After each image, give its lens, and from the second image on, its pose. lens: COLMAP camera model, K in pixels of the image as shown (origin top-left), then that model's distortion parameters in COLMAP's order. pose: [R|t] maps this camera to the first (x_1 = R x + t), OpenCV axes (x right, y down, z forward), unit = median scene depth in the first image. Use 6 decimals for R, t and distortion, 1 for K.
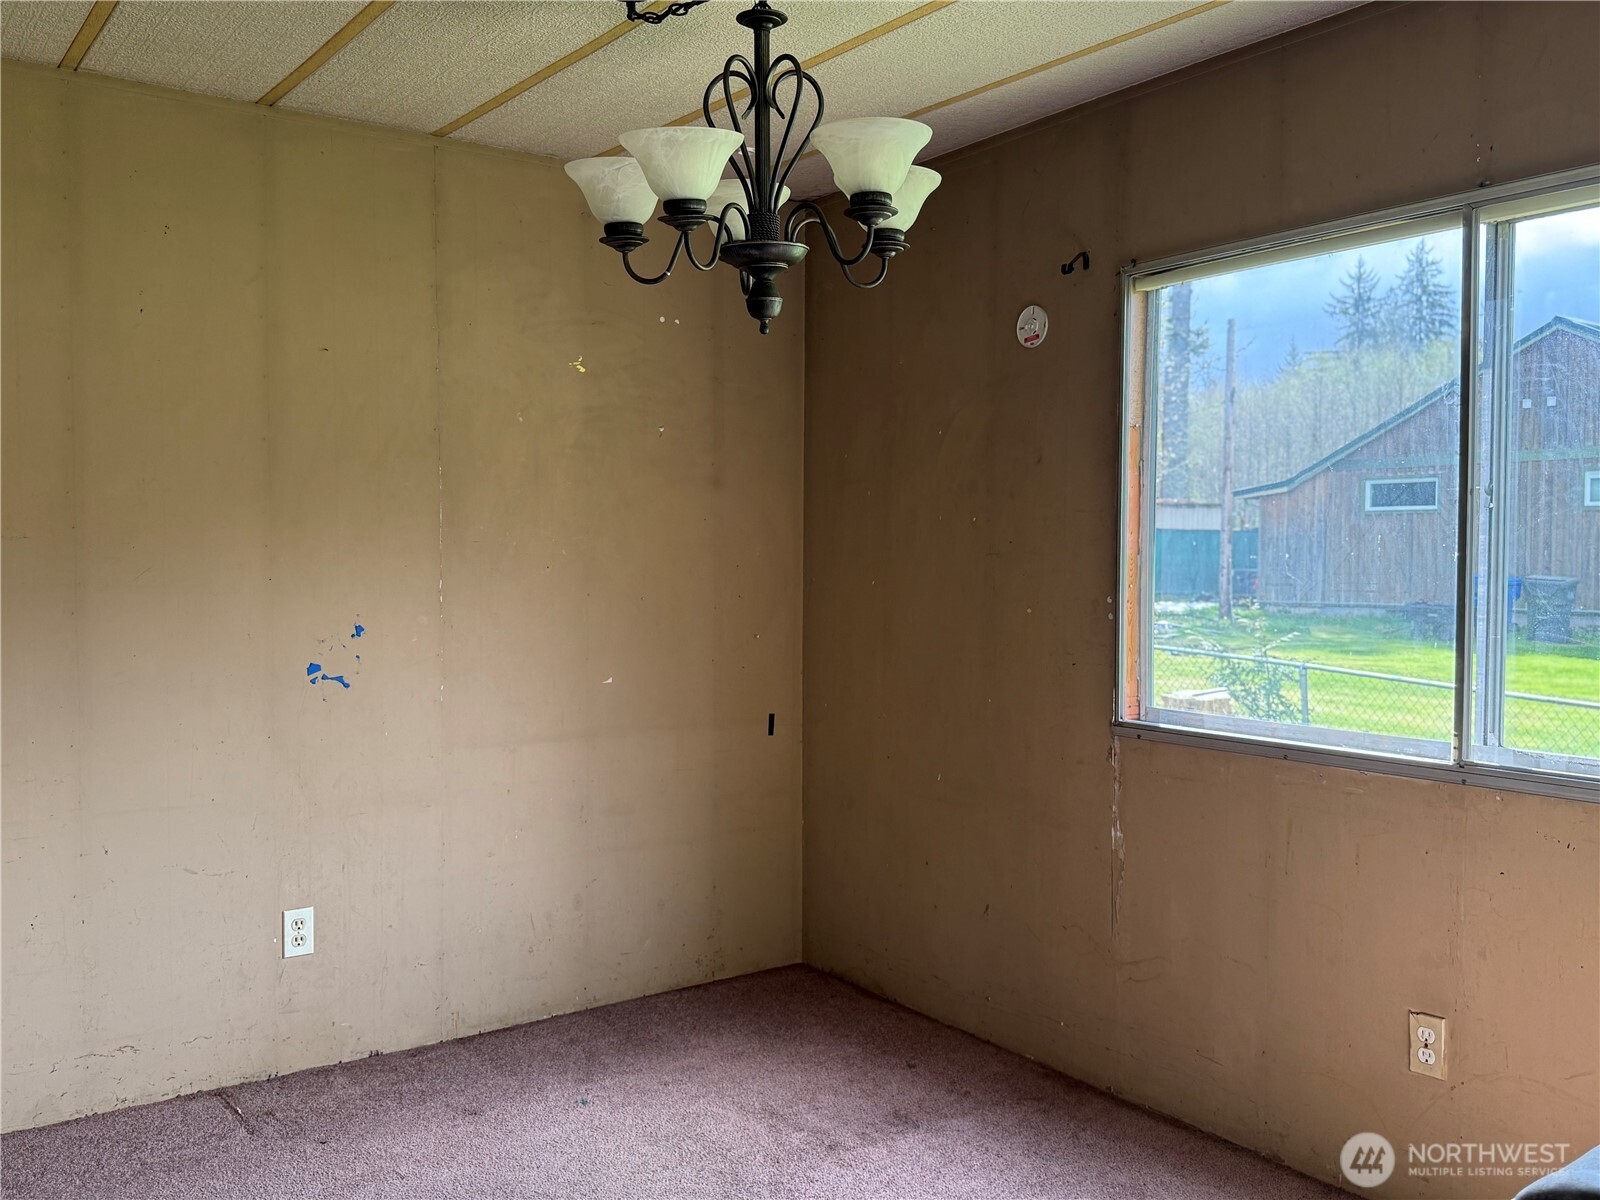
lens RADIAL K [[1413.5, 0, 800.0], [0, 1413.5, 600.0], [0, 0, 1]] dist [0.077576, -0.001762]
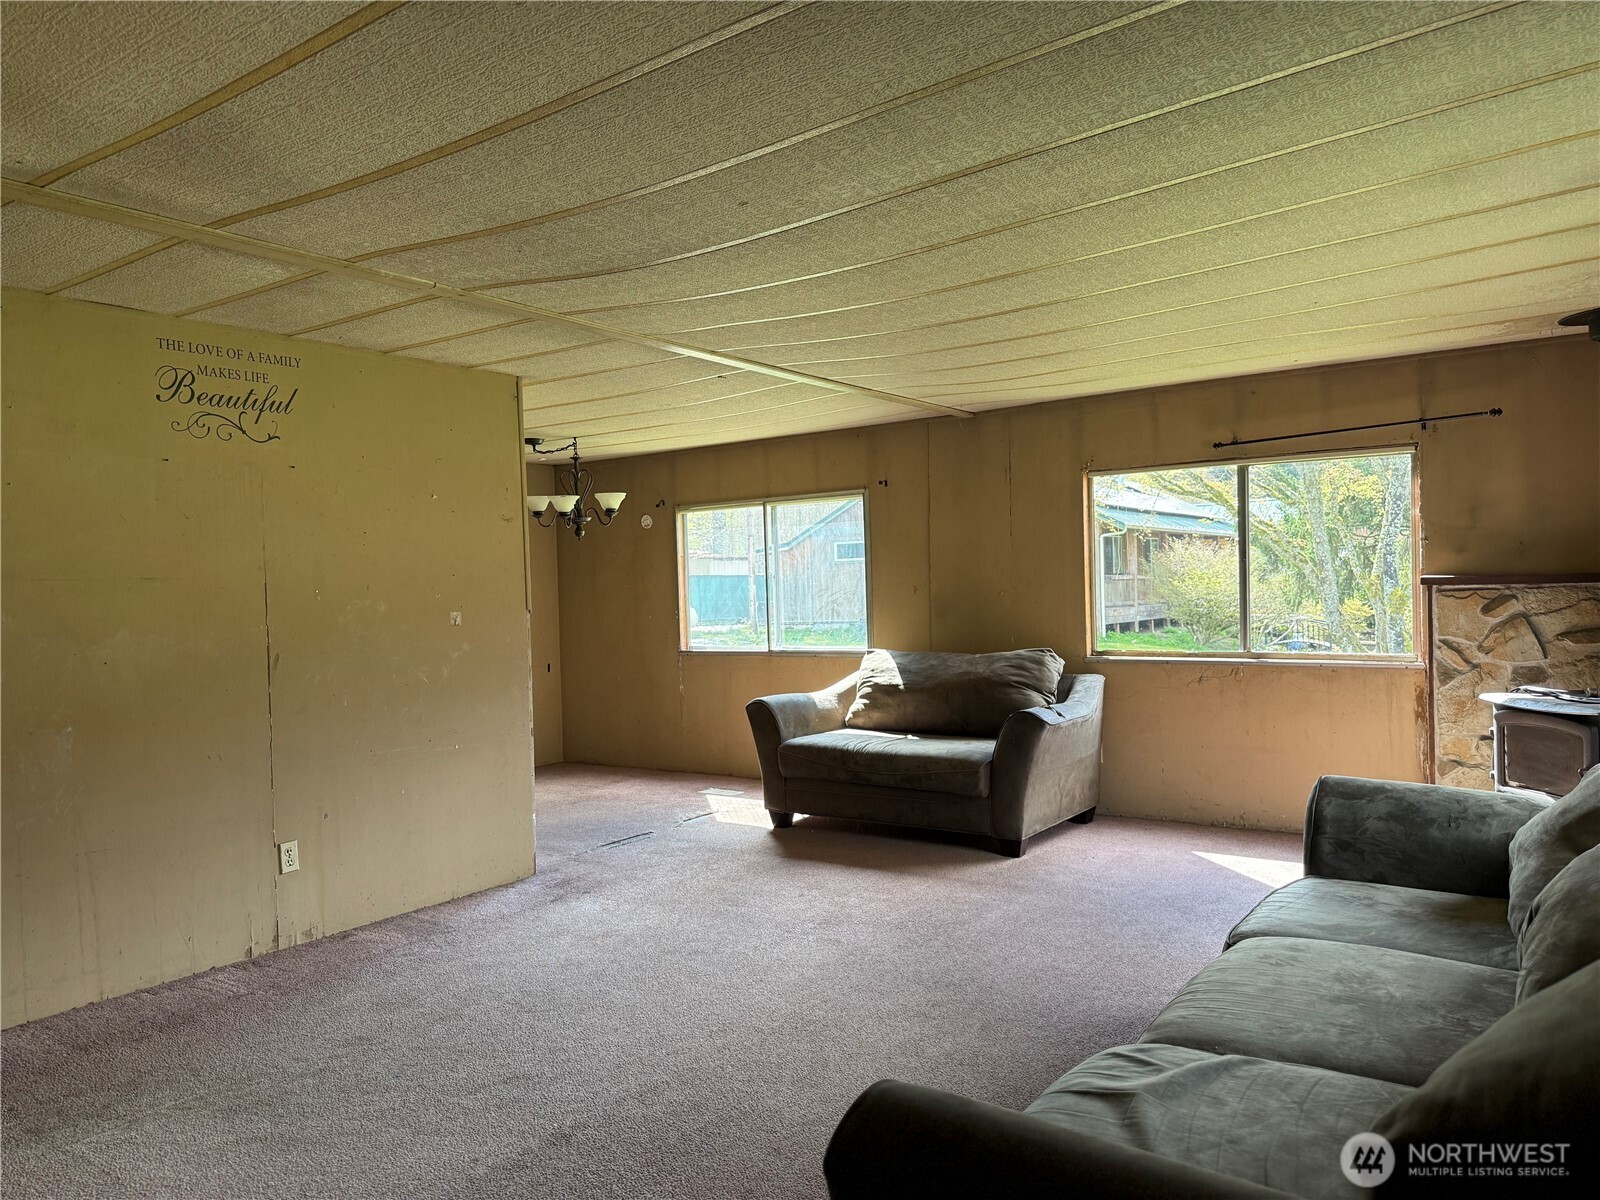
lens RADIAL K [[1095.9, 0, 800.0], [0, 1095.9, 600.0], [0, 0, 1]] dist [0.020090, -0.023440]
pose [[0.946459, -0.036069, 0.320804, -0.295800], [0.045103, 0.998766, -0.020772, 0.035619], [-0.319659, 0.034129, 0.946918, -1.367463]]
